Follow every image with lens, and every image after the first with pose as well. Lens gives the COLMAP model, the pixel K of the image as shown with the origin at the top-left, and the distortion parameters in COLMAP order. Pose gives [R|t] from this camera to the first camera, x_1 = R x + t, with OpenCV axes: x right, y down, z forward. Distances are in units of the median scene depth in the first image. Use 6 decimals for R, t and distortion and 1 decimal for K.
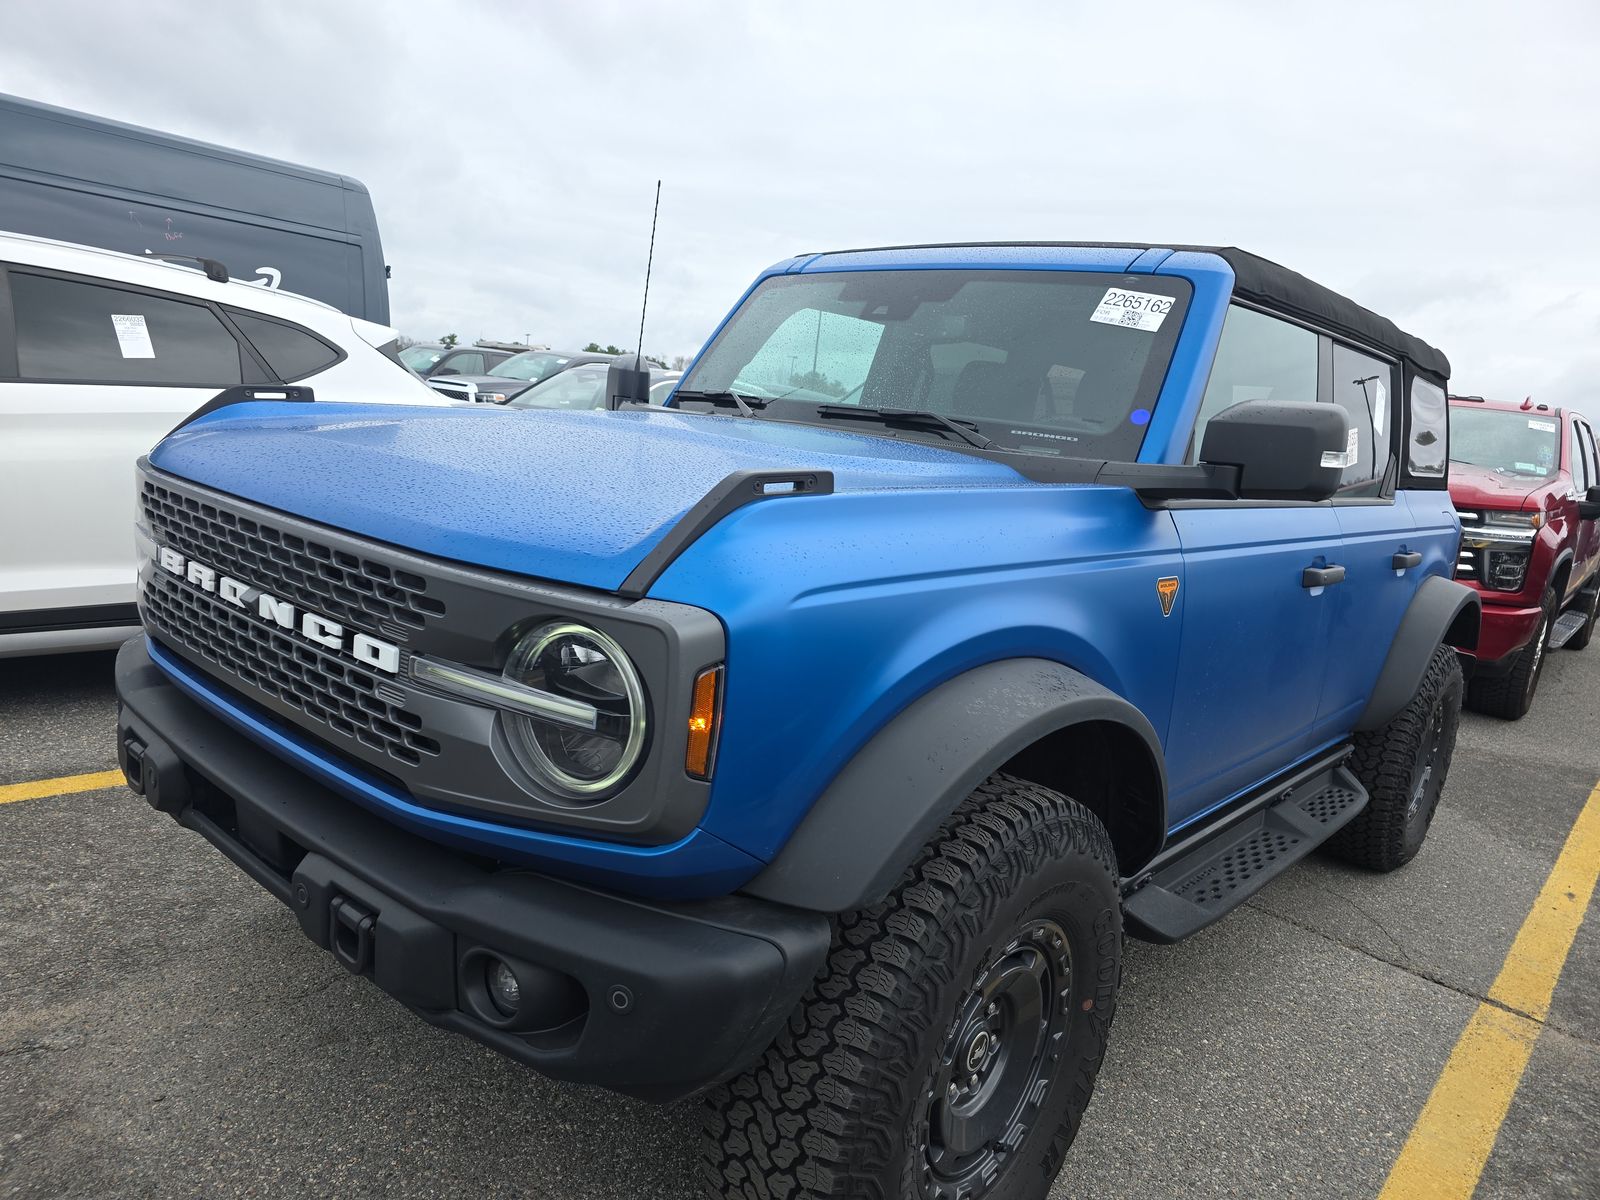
lens RADIAL K [[1063.9, 0, 791.1], [0, 1063.9, 630.1], [0, 0, 1]] dist [0.008902, -0.009439]
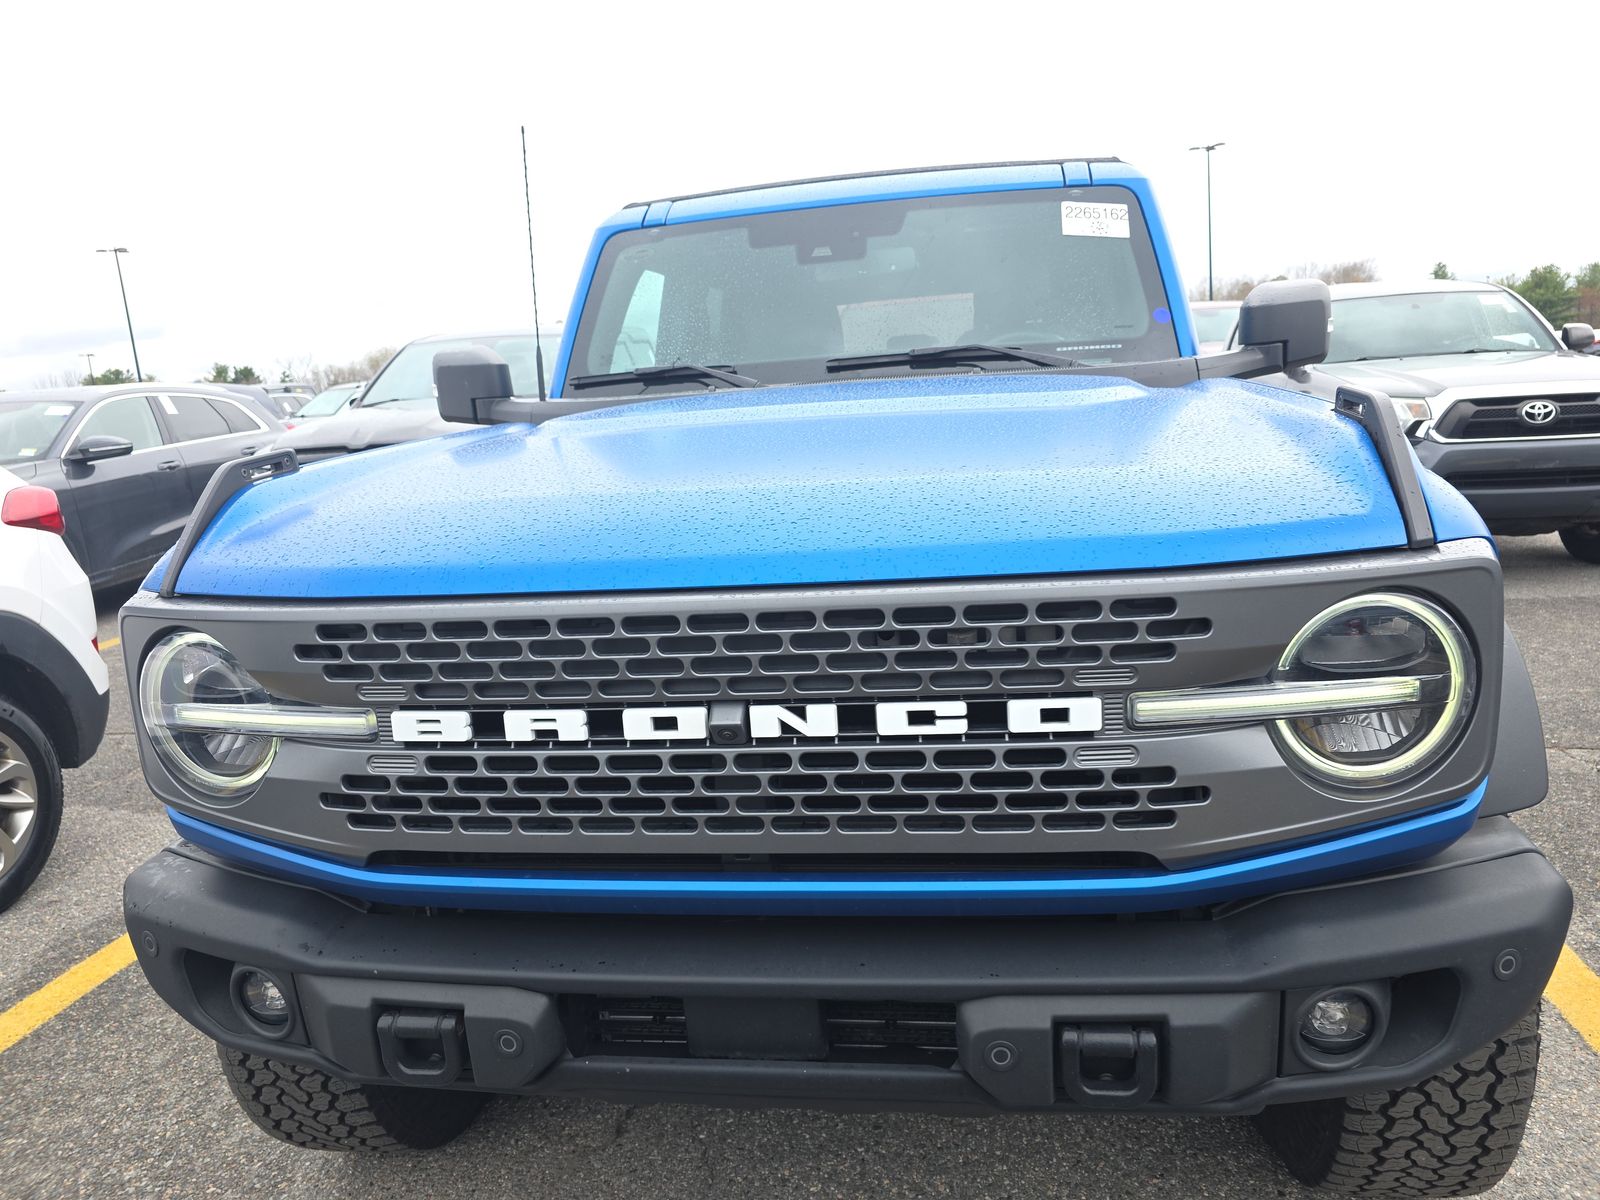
lens RADIAL K [[1063.9, 0, 805.8], [0, 1063.9, 595.7], [0, 0, 1]] dist [0.008902, -0.009439]
pose [[0.831530, -0.268511, 0.486271, -0.660910], [0.261238, 0.961590, 0.084253, -0.130303], [-0.490216, 0.056973, 0.869737, 0.296209]]
